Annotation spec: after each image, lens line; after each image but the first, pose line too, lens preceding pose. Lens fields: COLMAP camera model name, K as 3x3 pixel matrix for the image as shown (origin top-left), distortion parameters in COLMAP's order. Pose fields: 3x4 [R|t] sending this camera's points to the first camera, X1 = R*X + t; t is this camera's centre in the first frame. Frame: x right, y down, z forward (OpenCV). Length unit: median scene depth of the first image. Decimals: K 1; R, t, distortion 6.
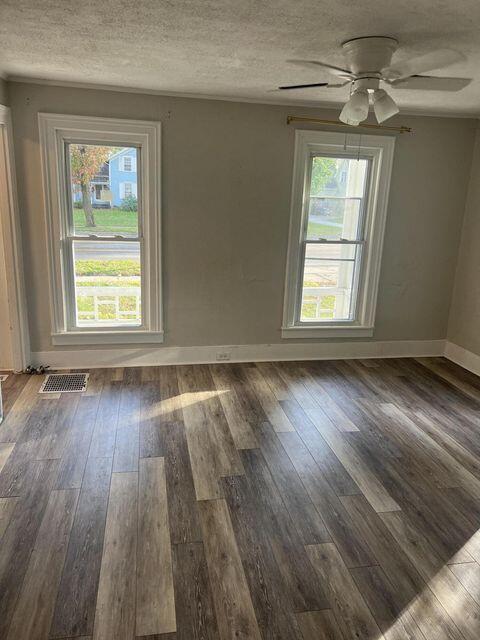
lens RADIAL K [[484.2, 0, 239.0], [0, 484.2, 321.3], [0, 0, 1]] dist [0.055652, -0.026788]
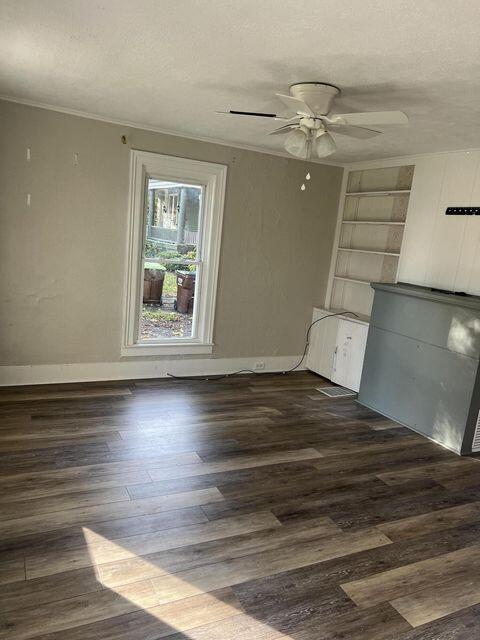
lens RADIAL K [[484.2, 0, 238.3], [0, 484.2, 320.1], [0, 0, 1]] dist [0.055652, -0.026788]
pose [[-0.260551, -0.238321, 0.935583, -0.667024], [0.141623, 0.949137, 0.281214, -0.308652], [-0.955016, 0.205771, -0.213547, 1.147575]]
